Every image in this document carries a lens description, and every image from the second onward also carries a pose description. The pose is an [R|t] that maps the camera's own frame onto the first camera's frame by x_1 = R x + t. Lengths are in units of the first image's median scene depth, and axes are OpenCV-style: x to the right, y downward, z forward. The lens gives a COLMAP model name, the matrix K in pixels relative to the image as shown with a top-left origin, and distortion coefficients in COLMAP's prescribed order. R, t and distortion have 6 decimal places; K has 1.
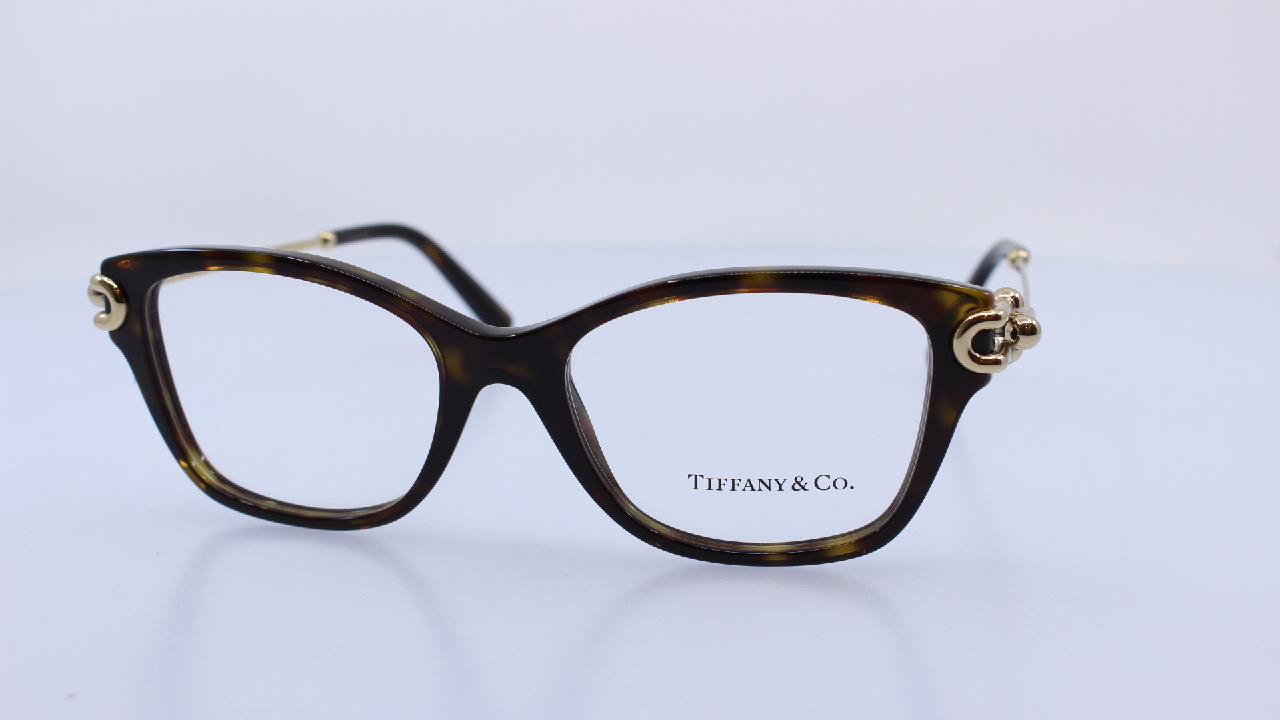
lens RADIAL K [[1645.3, 0, 640.0], [0, 1645.3, 360.0], [0, 0, 1]] dist [-0.147566, 0.024654]
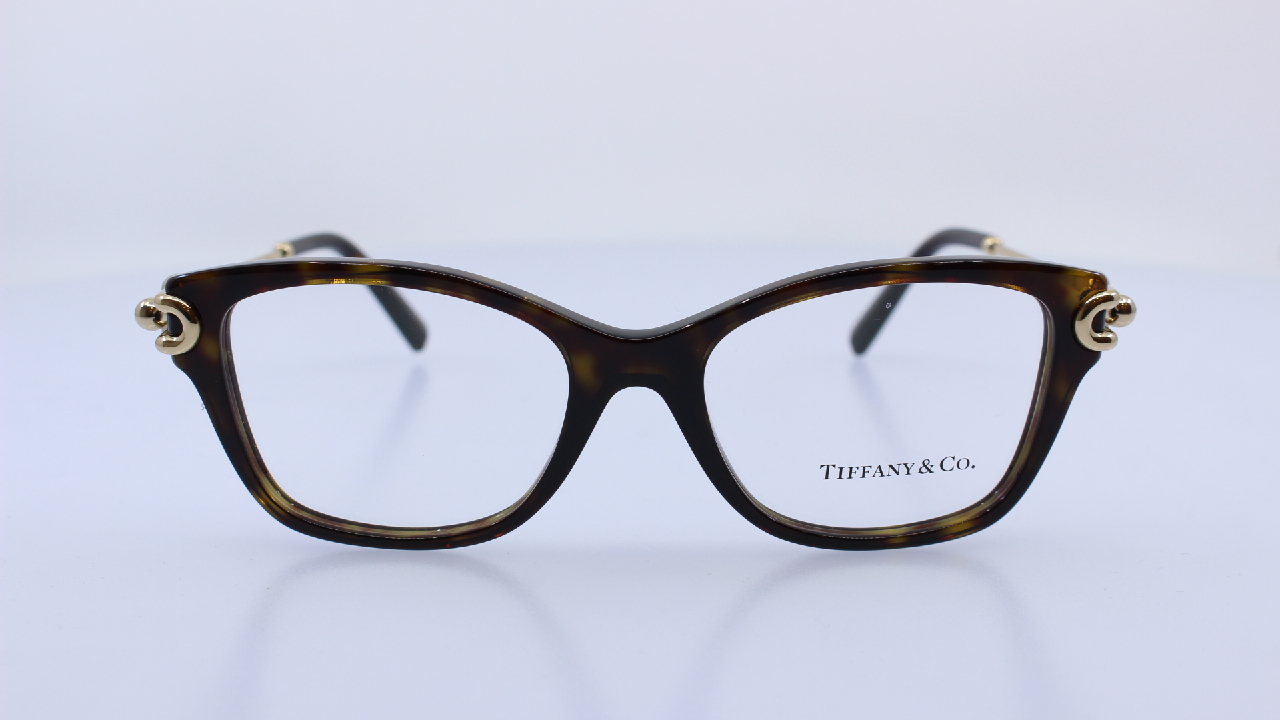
lens RADIAL K [[1645.3, 0, 640.0], [0, 1645.3, 360.0], [0, 0, 1]] dist [-0.147566, 0.024654]
pose [[0.972046, -0.050401, 0.229319, -0.310011], [0.050971, 0.998694, 0.003439, -0.004695], [-0.229193, 0.008346, 0.973345, 0.033202]]
